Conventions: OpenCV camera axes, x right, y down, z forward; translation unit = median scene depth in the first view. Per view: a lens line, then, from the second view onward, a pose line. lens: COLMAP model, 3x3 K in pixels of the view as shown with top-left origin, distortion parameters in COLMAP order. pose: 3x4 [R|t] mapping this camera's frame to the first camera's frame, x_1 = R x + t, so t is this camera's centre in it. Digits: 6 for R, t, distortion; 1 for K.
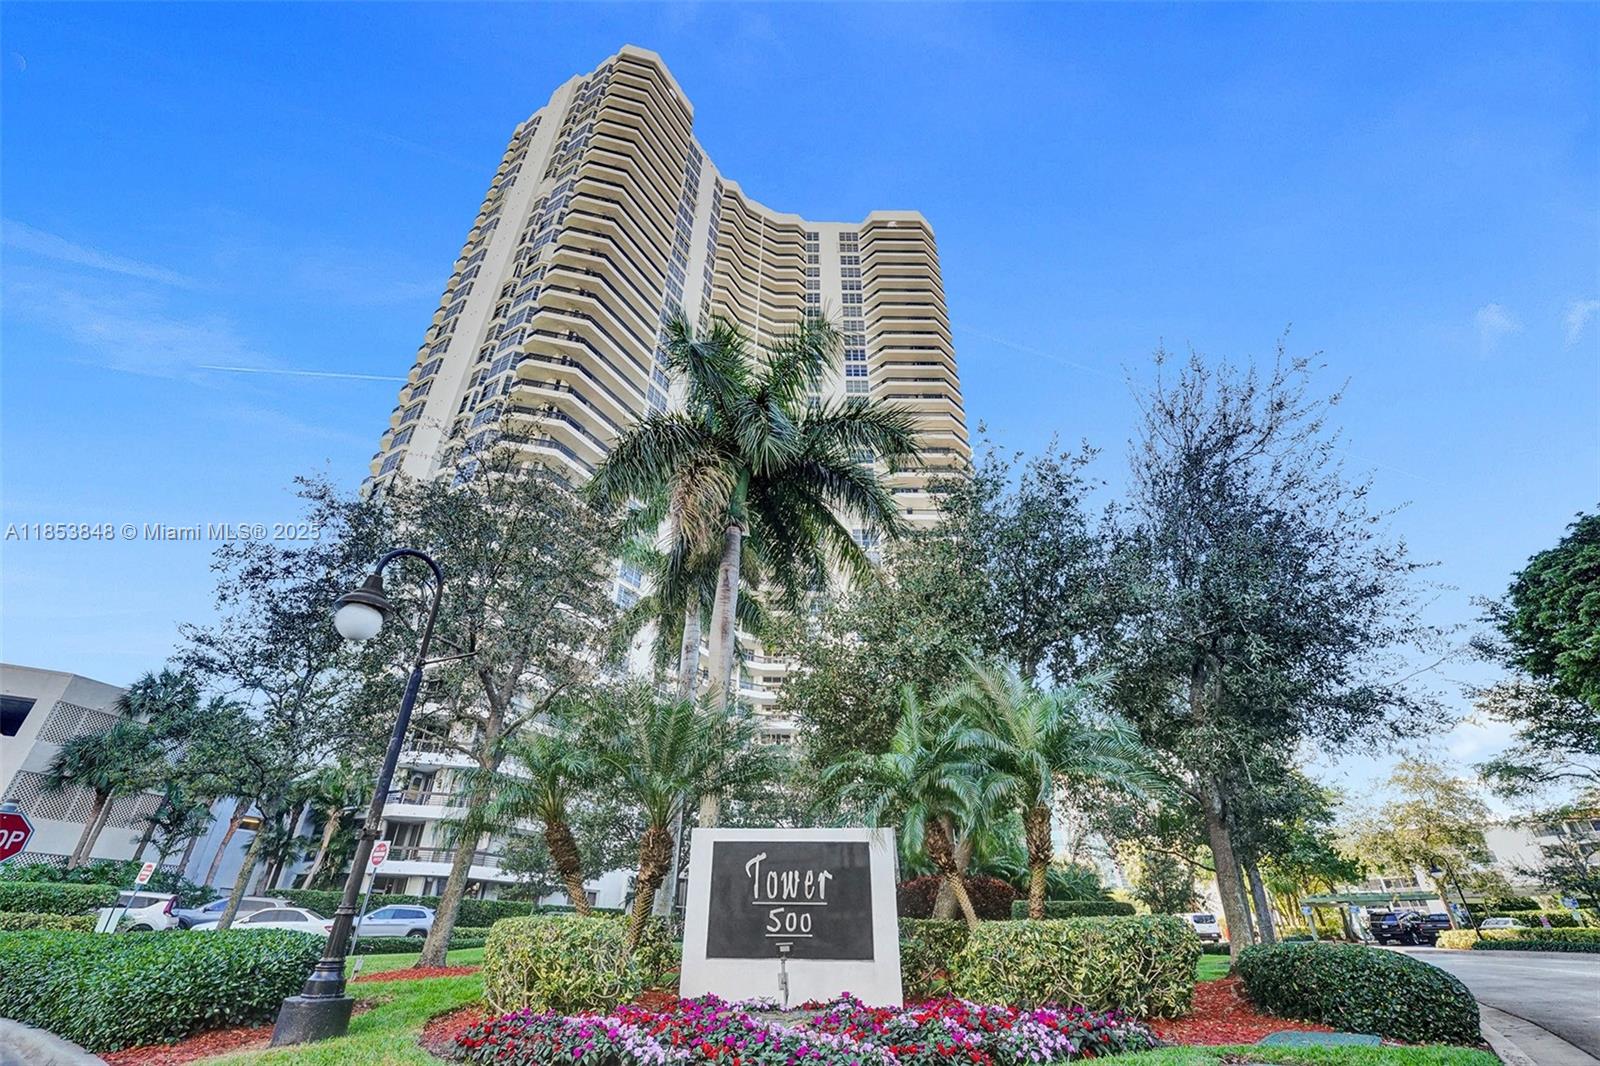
lens RADIAL K [[671.9, 0, 800.0], [0, 671.9, 533.0], [0, 0, 1]] dist [-0.019740, -0.000330]
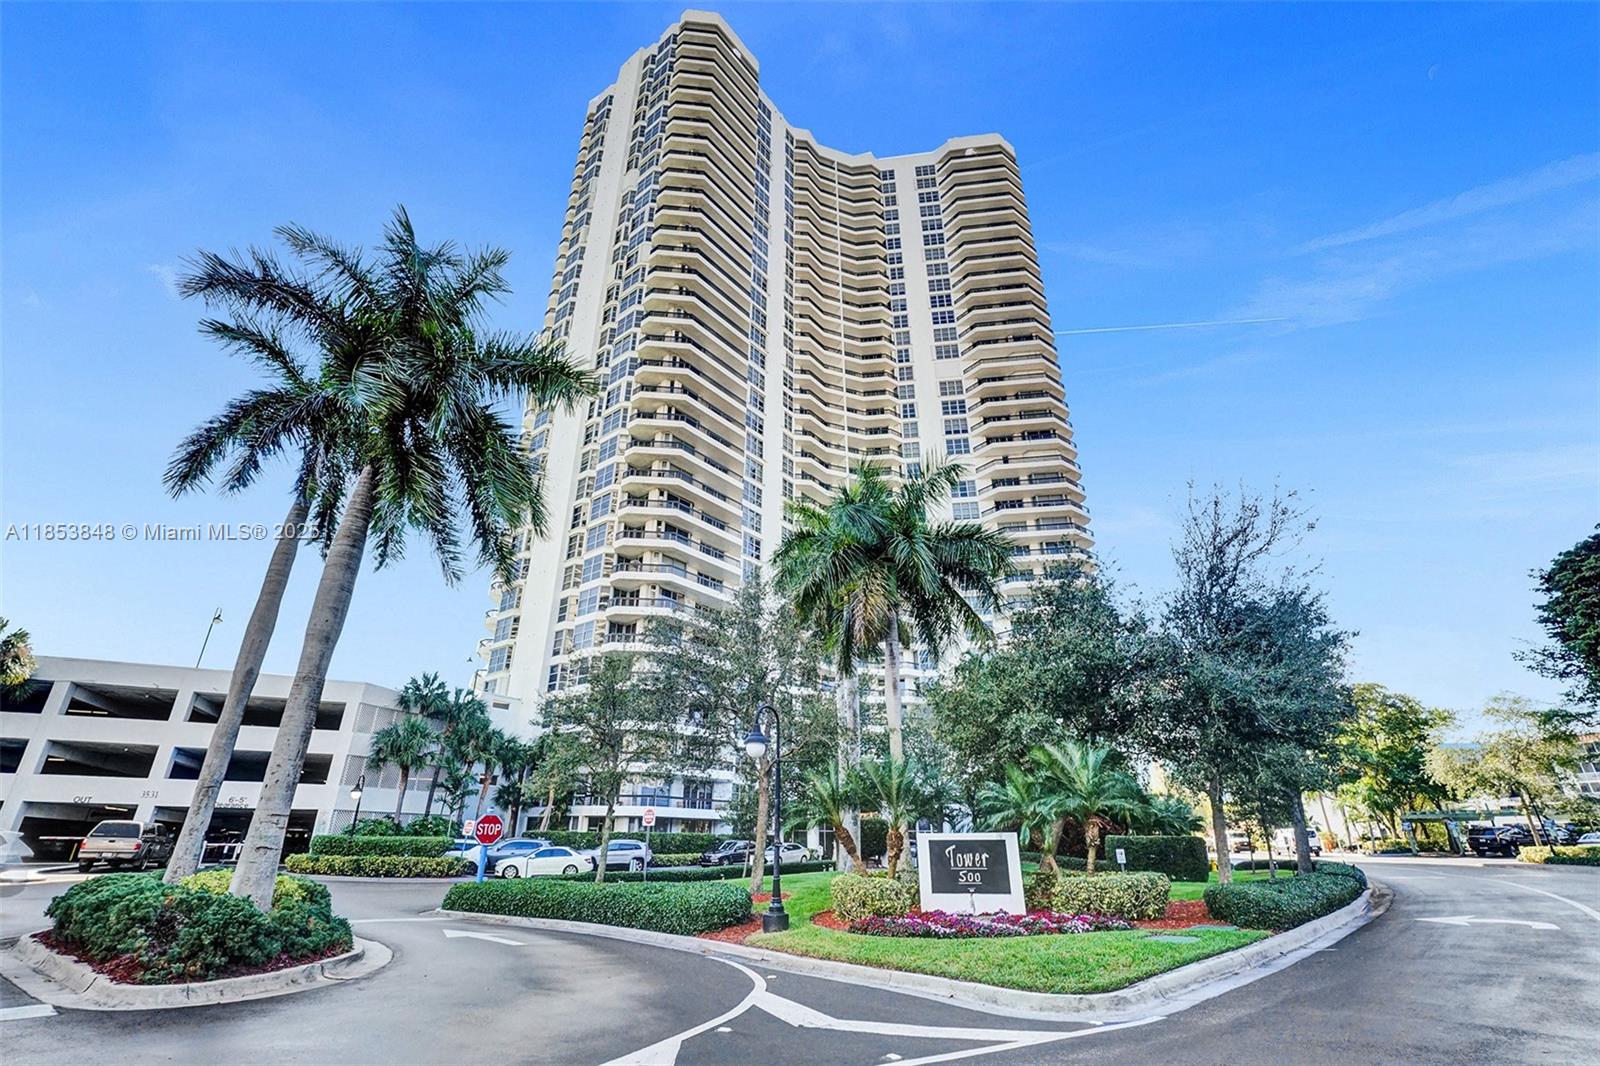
lens RADIAL K [[700.0, 0, 800.0], [0, 700.0, 533.0], [0, 0, 1]] dist [-0.019506, 0.000041]
pose [[0.989225, -0.069410, -0.128901, -0.022539], [0.084713, 0.989476, 0.117305, -0.096896], [0.119402, -0.126961, 0.984695, -0.133136]]
